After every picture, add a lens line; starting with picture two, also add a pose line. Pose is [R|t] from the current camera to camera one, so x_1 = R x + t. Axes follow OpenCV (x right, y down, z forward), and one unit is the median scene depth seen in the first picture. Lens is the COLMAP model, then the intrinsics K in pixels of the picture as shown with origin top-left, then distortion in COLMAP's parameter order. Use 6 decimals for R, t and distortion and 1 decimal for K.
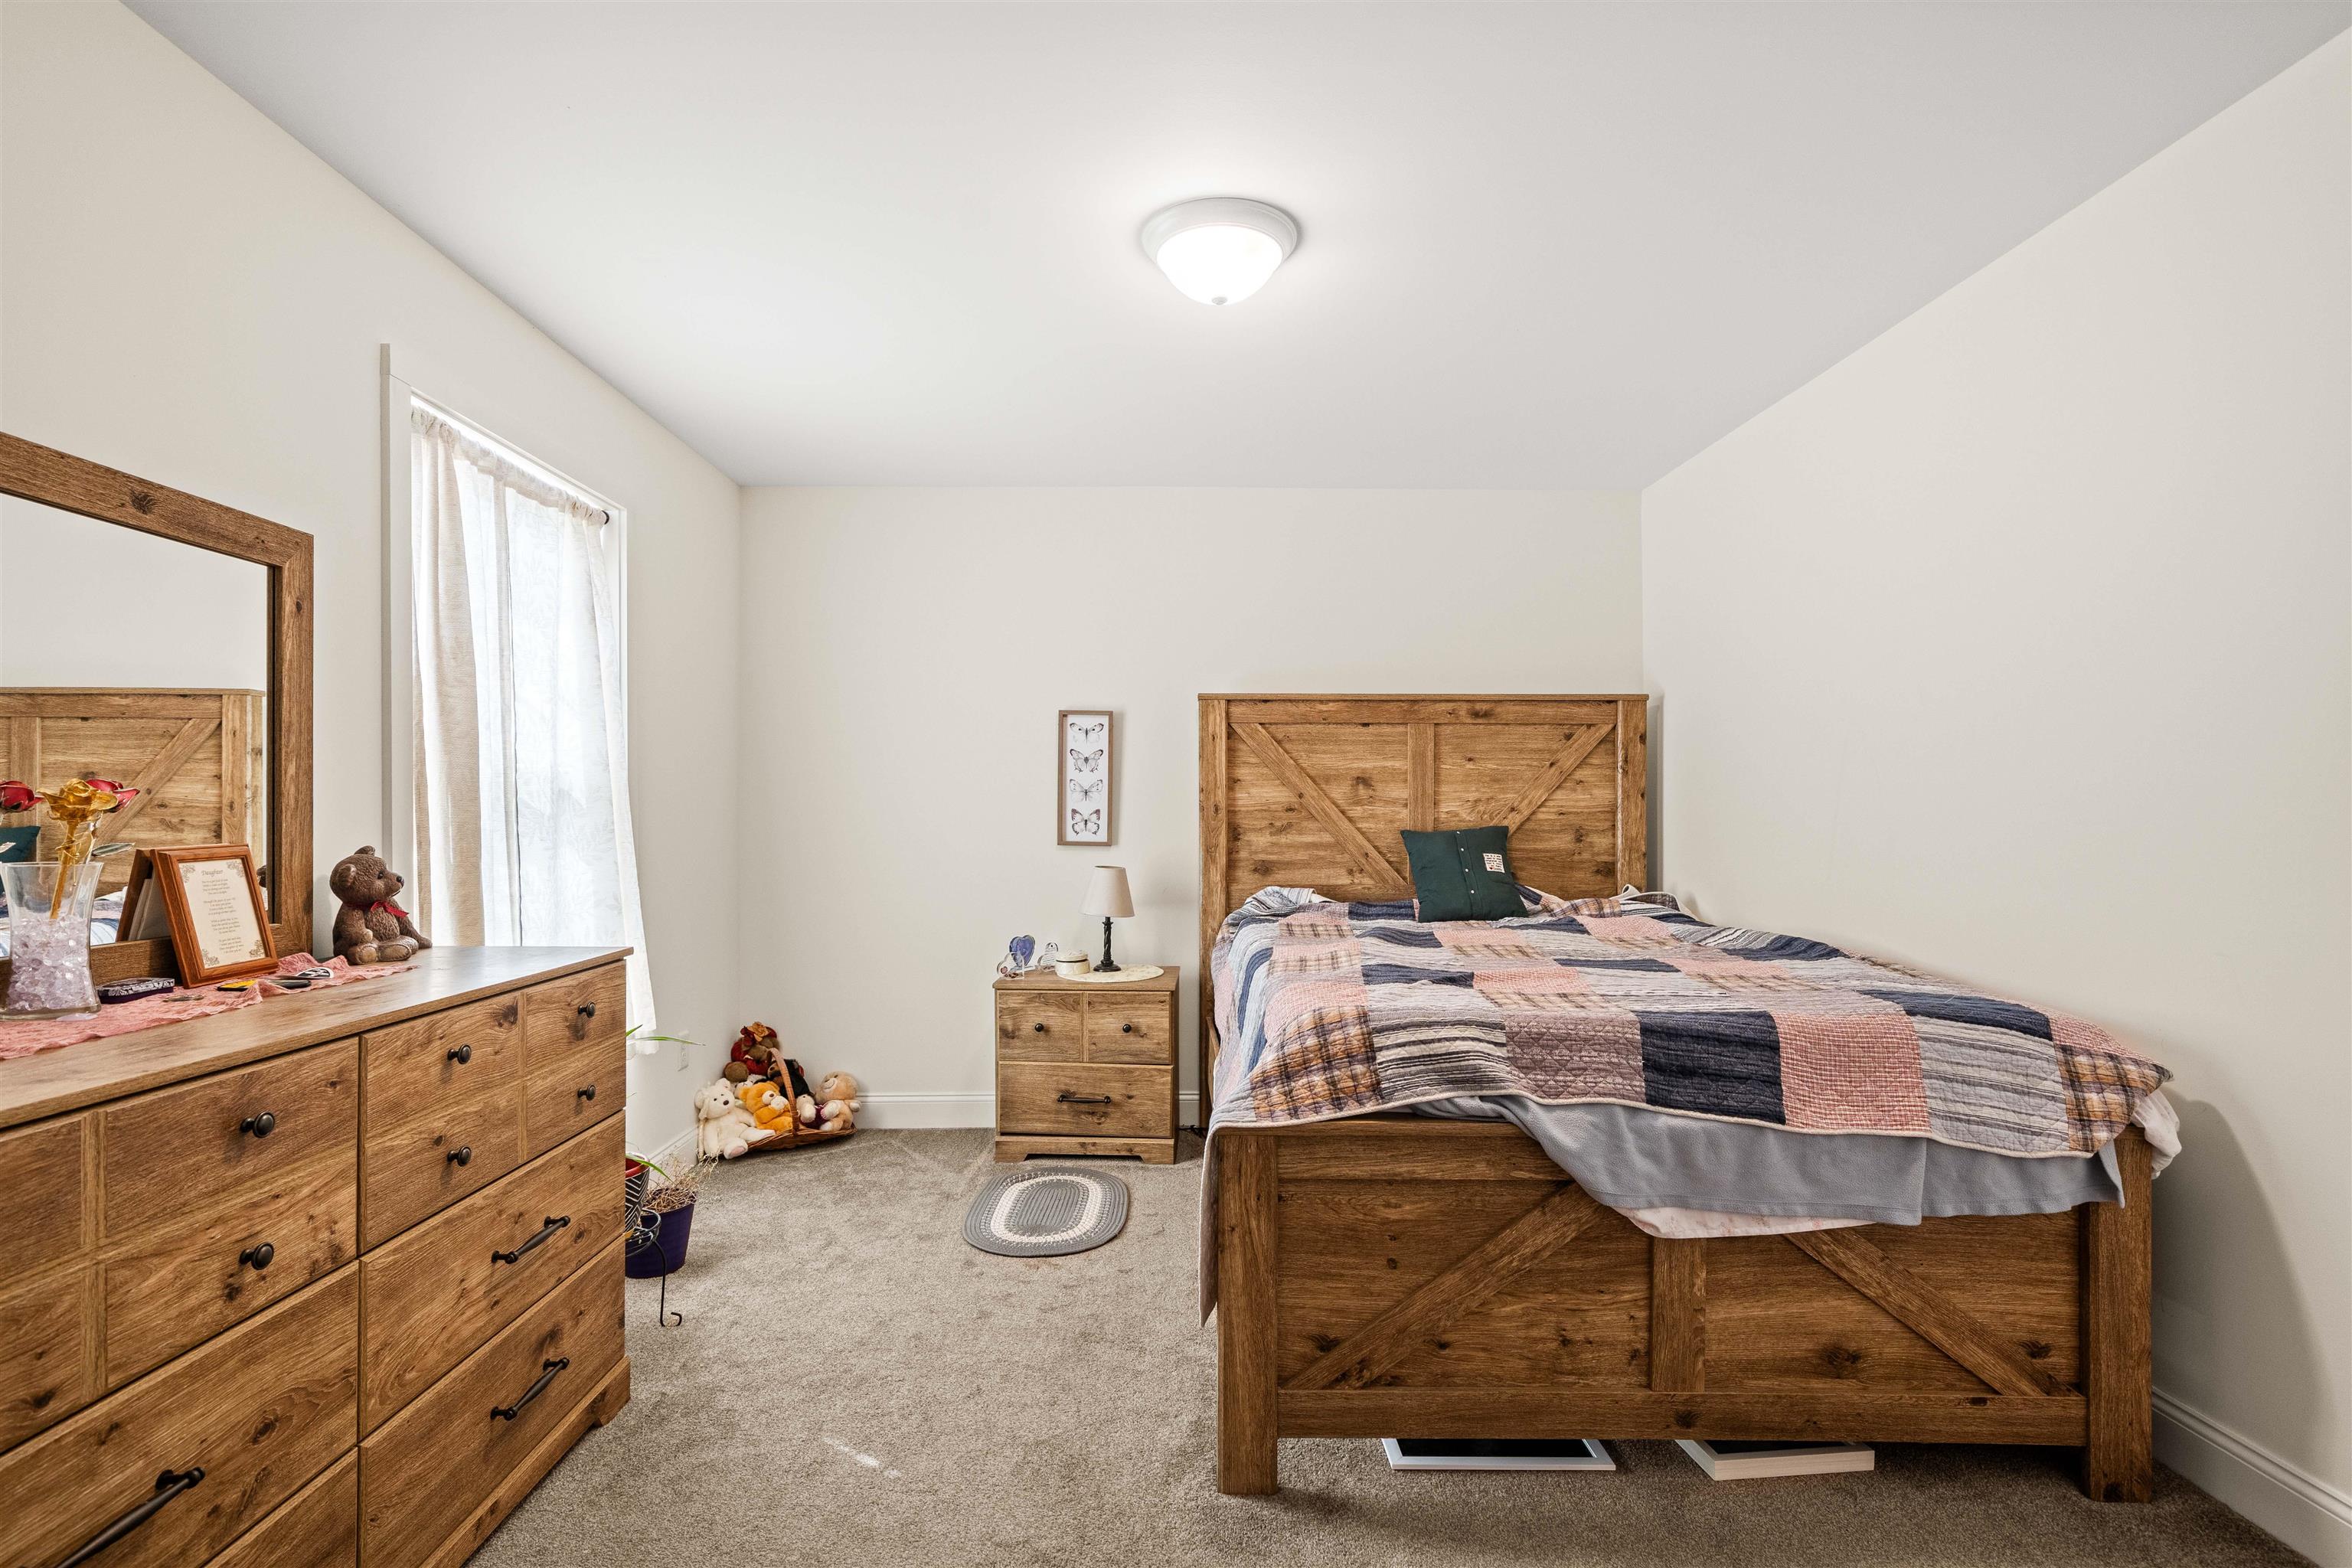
lens RADIAL K [[1086.6, 0, 1169.4], [0, 1086.6, 801.7], [0, 0, 1]] dist [0.000459, 0.000366]
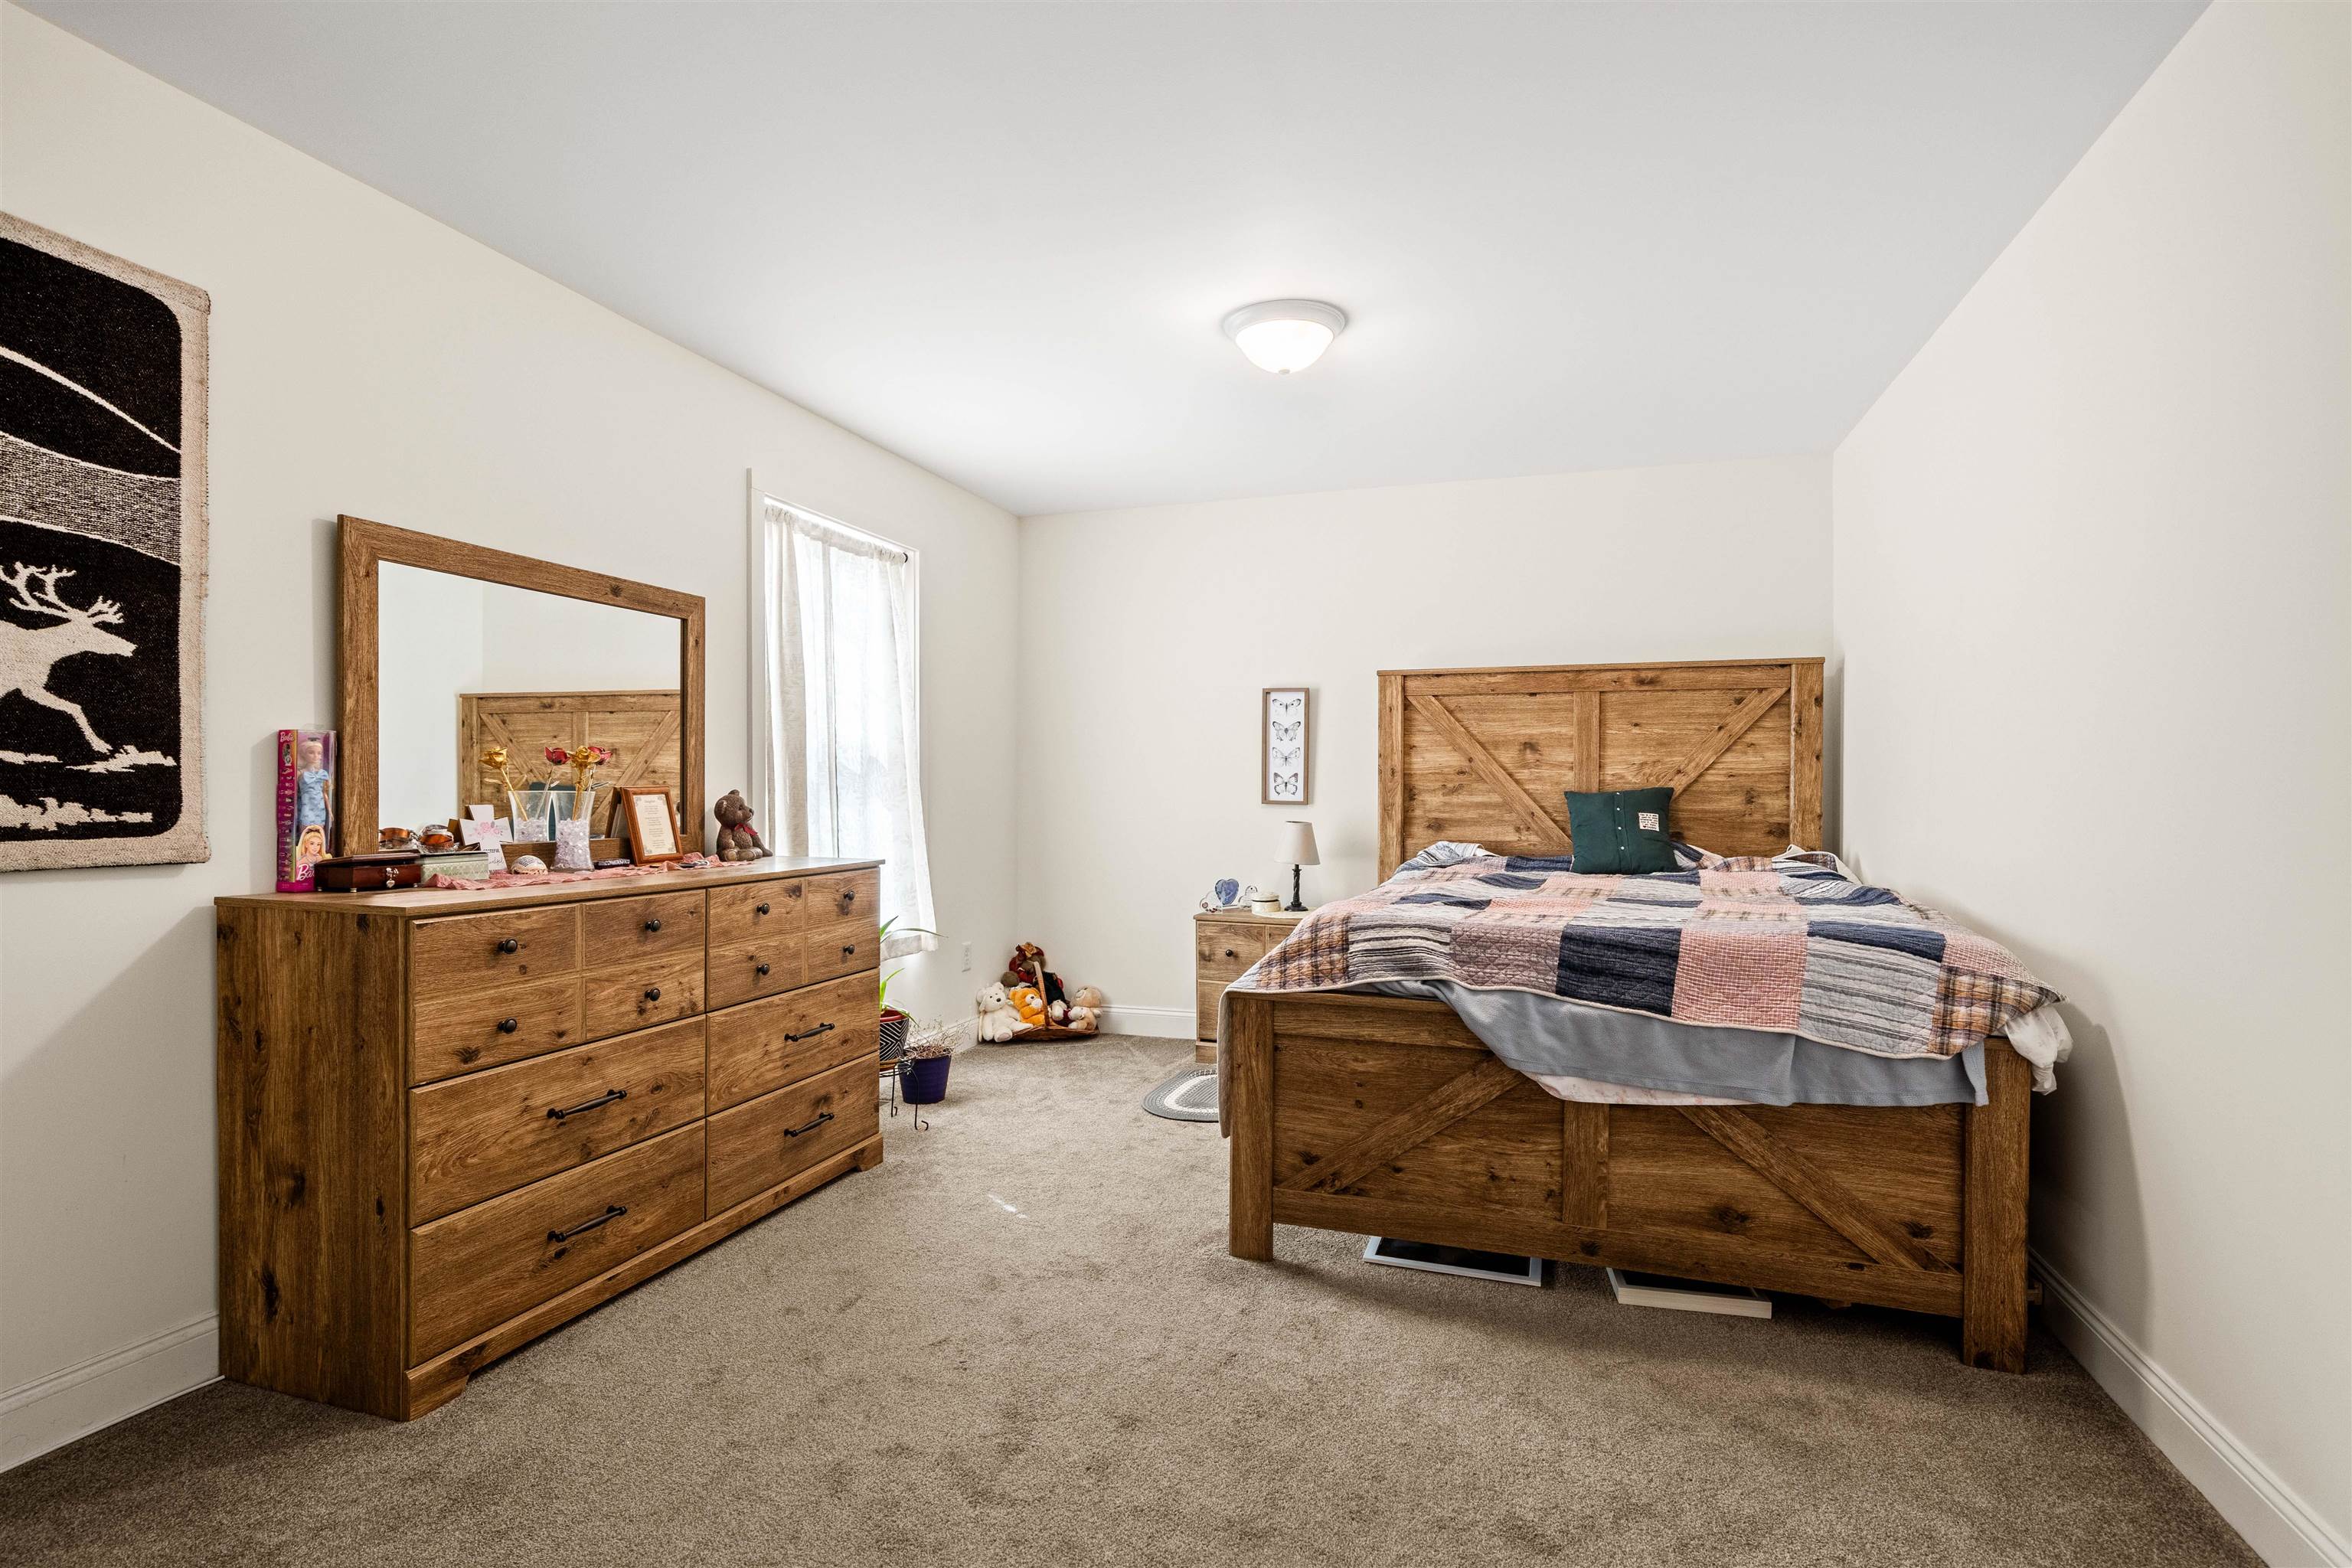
lens RADIAL K [[1112.0, 0, 1175.3], [0, 1112.0, 777.0], [0, 0, 1]] dist [-0.001687, -0.000229]
pose [[0.945879, -0.001324, -0.324516, 0.428332], [0.001178, 0.999999, -0.000646, 0.025776], [0.324517, 0.000229, 0.945880, -0.353507]]
